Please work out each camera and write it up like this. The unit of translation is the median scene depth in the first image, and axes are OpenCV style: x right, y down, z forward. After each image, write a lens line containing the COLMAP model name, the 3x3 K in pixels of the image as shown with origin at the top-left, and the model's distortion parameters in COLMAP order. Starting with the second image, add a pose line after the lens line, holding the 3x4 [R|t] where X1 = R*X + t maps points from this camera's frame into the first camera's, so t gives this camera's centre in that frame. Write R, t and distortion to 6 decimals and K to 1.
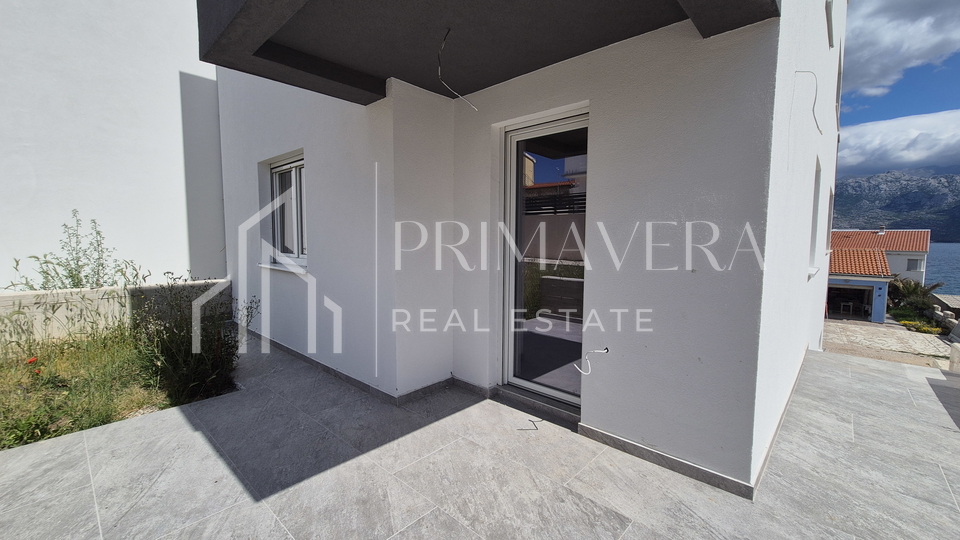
lens RADIAL K [[393.0, 0, 483.9], [0, 393.0, 265.5], [0, 0, 1]] dist [0.005079, -0.000040]
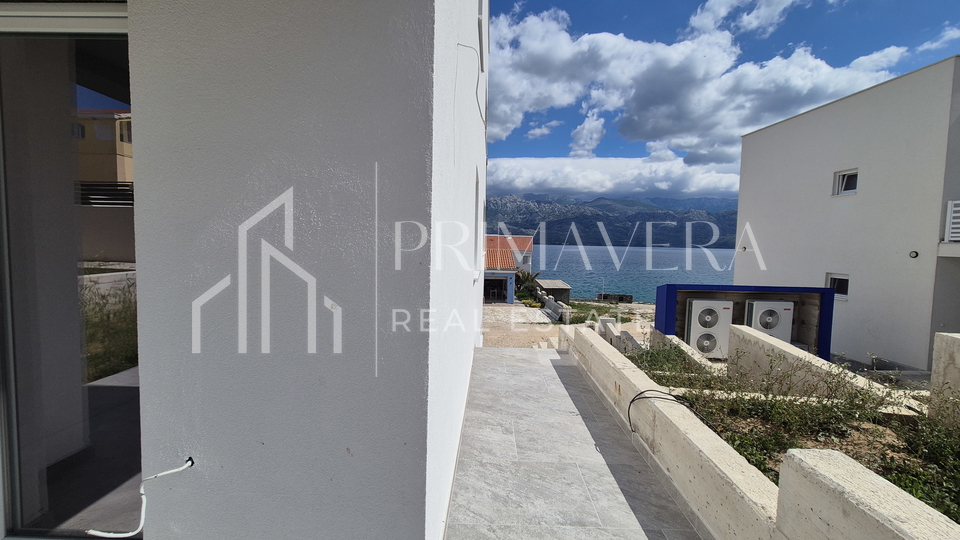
lens RADIAL K [[393.0, 0, 483.9], [0, 393.0, 265.5], [0, 0, 1]] dist [0.005079, -0.000040]
pose [[0.749229, -0.029810, 0.661639, 0.185619], [0.030151, 0.999486, 0.010888, -0.028475], [-0.661624, 0.011792, 0.749743, 0.240724]]
